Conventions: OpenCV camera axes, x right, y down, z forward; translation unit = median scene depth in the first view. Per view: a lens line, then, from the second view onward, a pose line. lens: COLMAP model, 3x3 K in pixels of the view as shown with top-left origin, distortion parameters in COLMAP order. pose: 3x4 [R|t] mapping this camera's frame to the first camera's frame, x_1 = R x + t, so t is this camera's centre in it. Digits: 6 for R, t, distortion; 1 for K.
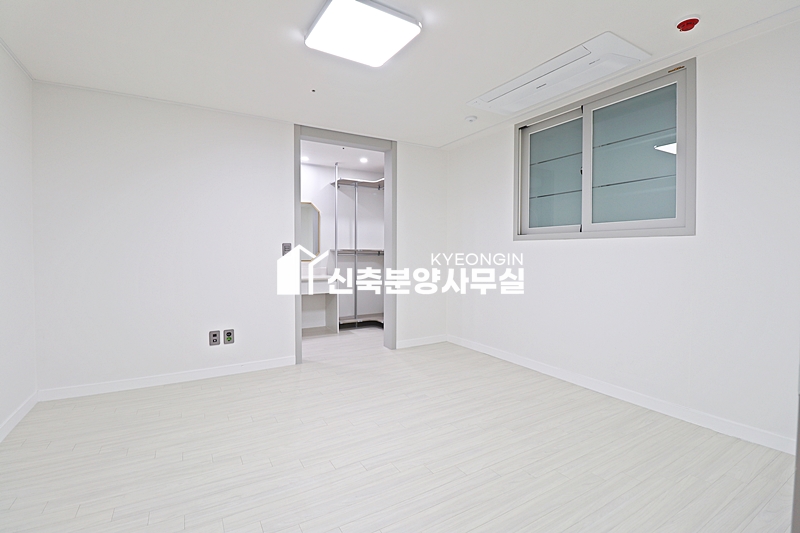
lens RADIAL K [[369.3, 0, 395.9], [0, 369.3, 259.3], [0, 0, 1]] dist [0.002352, -0.014338]
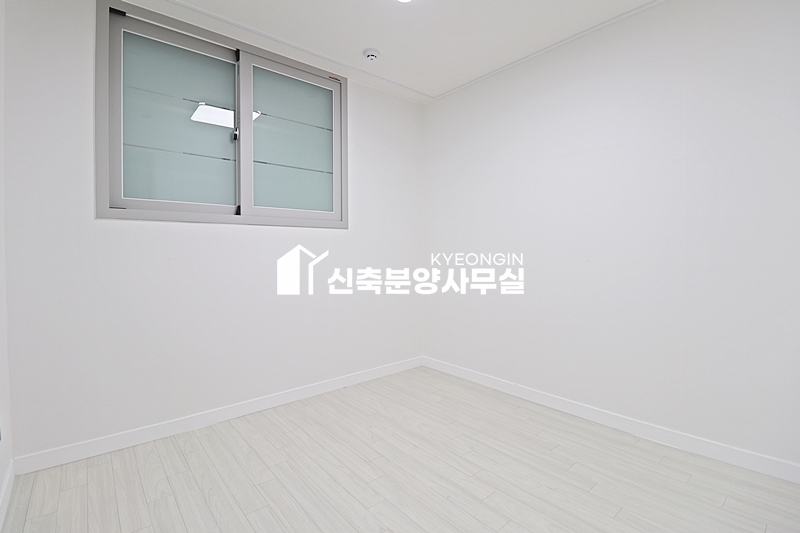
lens RADIAL K [[368.6, 0, 400.4], [0, 368.6, 254.3], [0, 0, 1]] dist [-0.000181, -0.016899]
pose [[-0.173020, -0.036268, 0.984250, -0.315028], [0.001557, 0.999310, 0.037097, -0.021119], [-0.984917, 0.007951, -0.172844, 0.801444]]
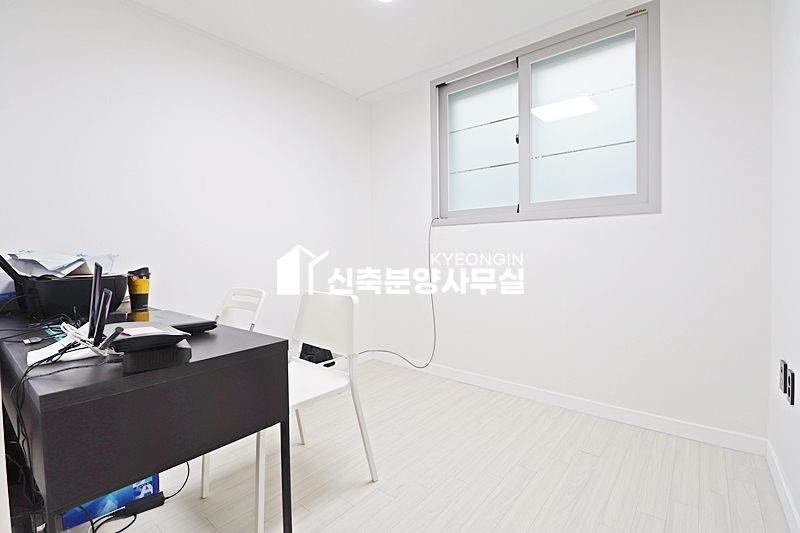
lens RADIAL K [[369.3, 0, 395.9], [0, 369.3, 259.3], [0, 0, 1]] dist [0.002352, -0.014338]
pose [[0.939019, -0.052444, 0.339842, -0.047328], [0.044436, 0.998521, 0.031311, -0.008451], [-0.340981, -0.014301, 0.939961, 0.309963]]
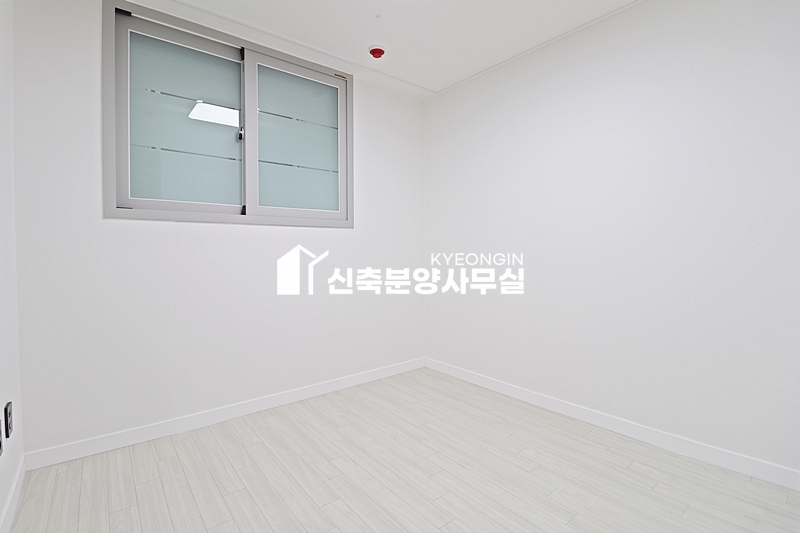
lens RADIAL K [[369.3, 0, 395.9], [0, 369.3, 259.3], [0, 0, 1]] dist [0.002352, -0.014338]
pose [[-0.135072, -0.051080, 0.989518, -0.309036], [0.003629, 0.998638, 0.052046, -0.020899], [-0.990829, 0.010621, -0.134703, 0.791090]]
